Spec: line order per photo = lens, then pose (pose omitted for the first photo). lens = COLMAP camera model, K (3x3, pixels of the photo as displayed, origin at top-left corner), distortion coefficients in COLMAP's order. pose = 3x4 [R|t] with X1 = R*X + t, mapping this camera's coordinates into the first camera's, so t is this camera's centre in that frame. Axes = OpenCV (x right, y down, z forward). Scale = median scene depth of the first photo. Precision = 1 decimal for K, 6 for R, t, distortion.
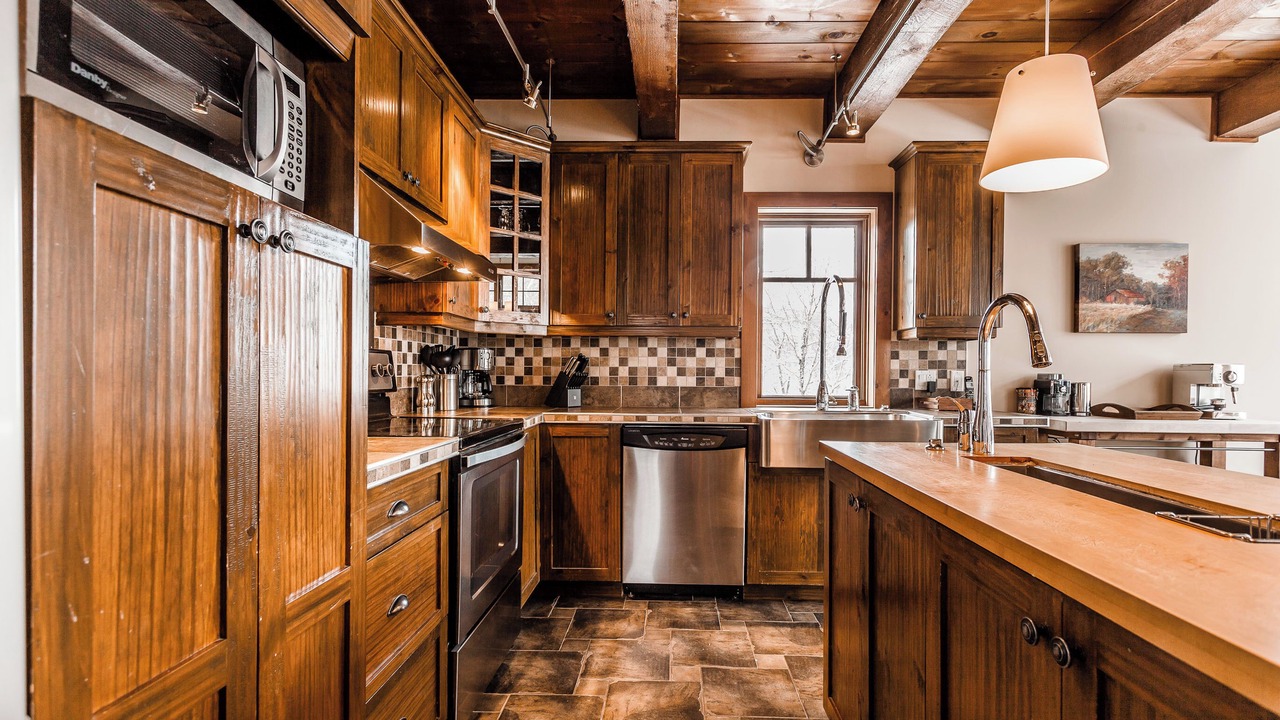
lens RADIAL K [[621.5, 0, 657.8], [0, 621.5, 376.4], [0, 0, 1]] dist [0.001602, 0.004342]
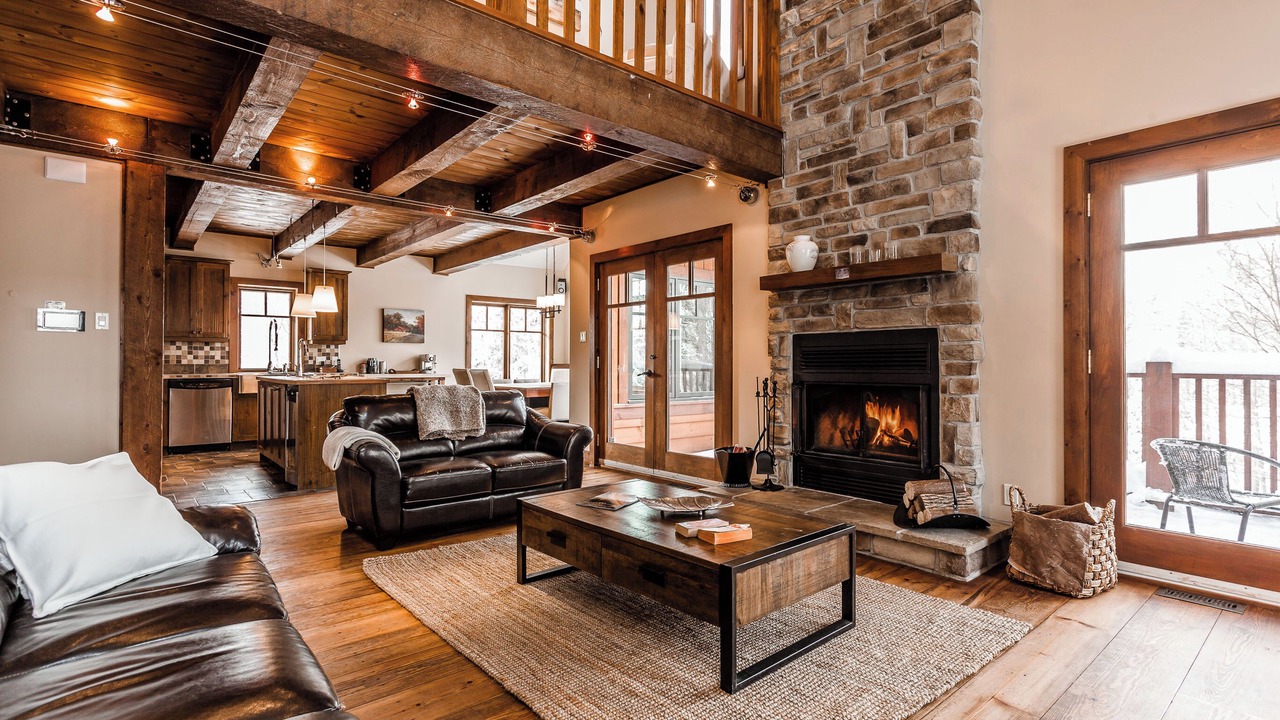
lens RADIAL K [[621.5, 0, 651.8], [0, 621.5, 358.0], [0, 0, 1]] dist [0.001602, 0.004342]
pose [[0.743705, -0.000458, 0.668508, -0.247653], [0.006314, 0.999960, -0.006339, 0.020243], [-0.668478, 0.008936, 0.743678, -1.791444]]
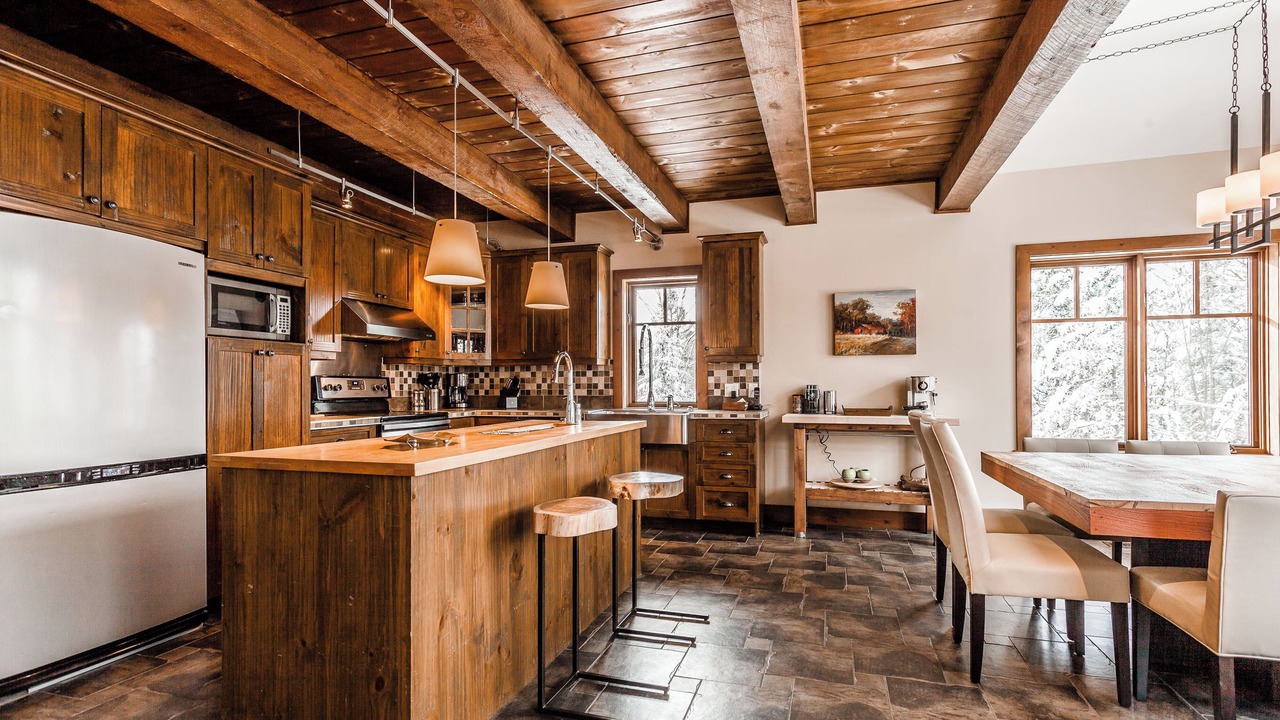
lens RADIAL K [[621.5, 0, 636.4], [0, 621.5, 376.5], [0, 0, 1]] dist [0.001602, 0.004342]
pose [[0.961901, -0.014583, -0.273010, 0.661439], [0.009140, 0.999734, -0.021195, 0.003274], [0.273246, 0.017892, 0.961778, -0.515461]]
